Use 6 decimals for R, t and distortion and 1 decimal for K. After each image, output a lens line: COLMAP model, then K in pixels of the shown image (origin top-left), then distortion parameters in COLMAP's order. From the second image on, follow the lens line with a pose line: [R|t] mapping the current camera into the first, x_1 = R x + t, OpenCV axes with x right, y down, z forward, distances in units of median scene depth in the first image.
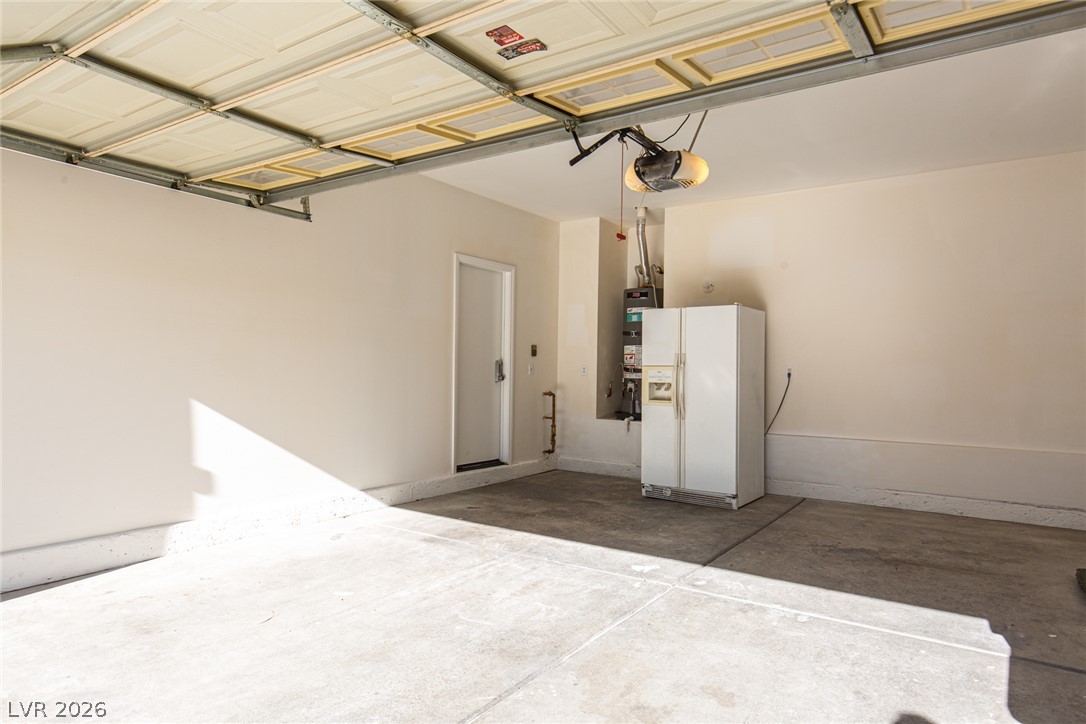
lens RADIAL K [[677.7, 0, 541.6], [0, 677.7, 371.6], [0, 0, 1]] dist [0.003380, -0.000001]
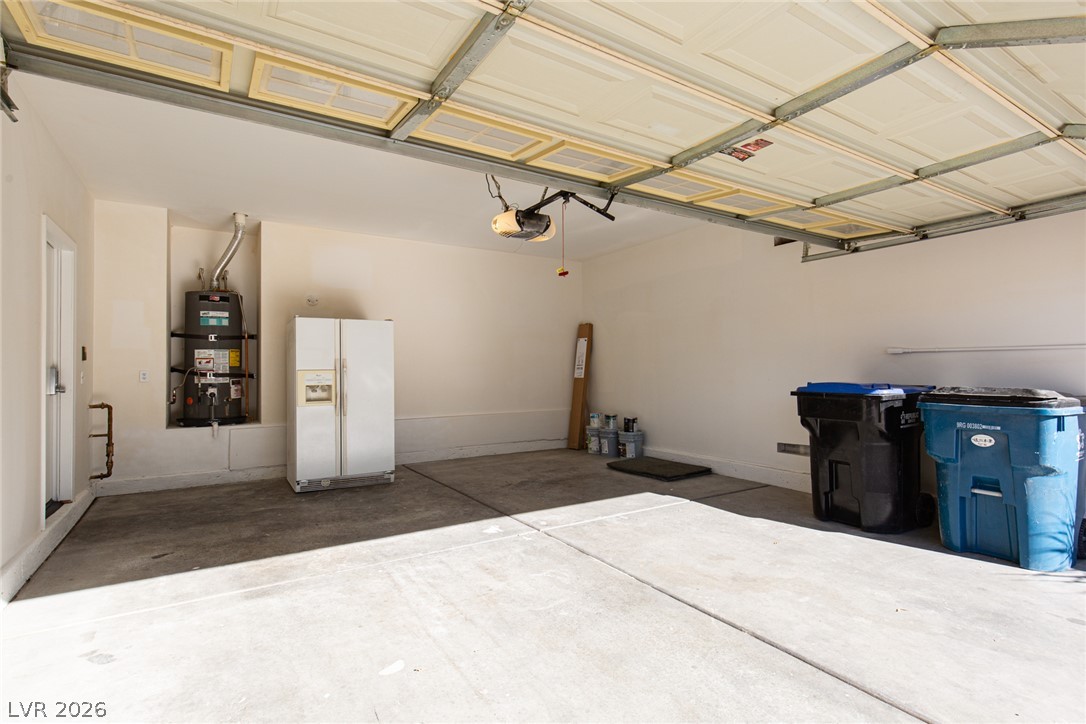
lens RADIAL K [[500.1, 0, 533.8], [0, 500.1, 369.2], [0, 0, 1]] dist [0.009853, 0.000116]
pose [[0.409169, -0.016547, 0.912309, -0.665788], [0.016978, 0.999801, 0.010519, -0.019508], [-0.912301, 0.011185, 0.409368, 0.541139]]
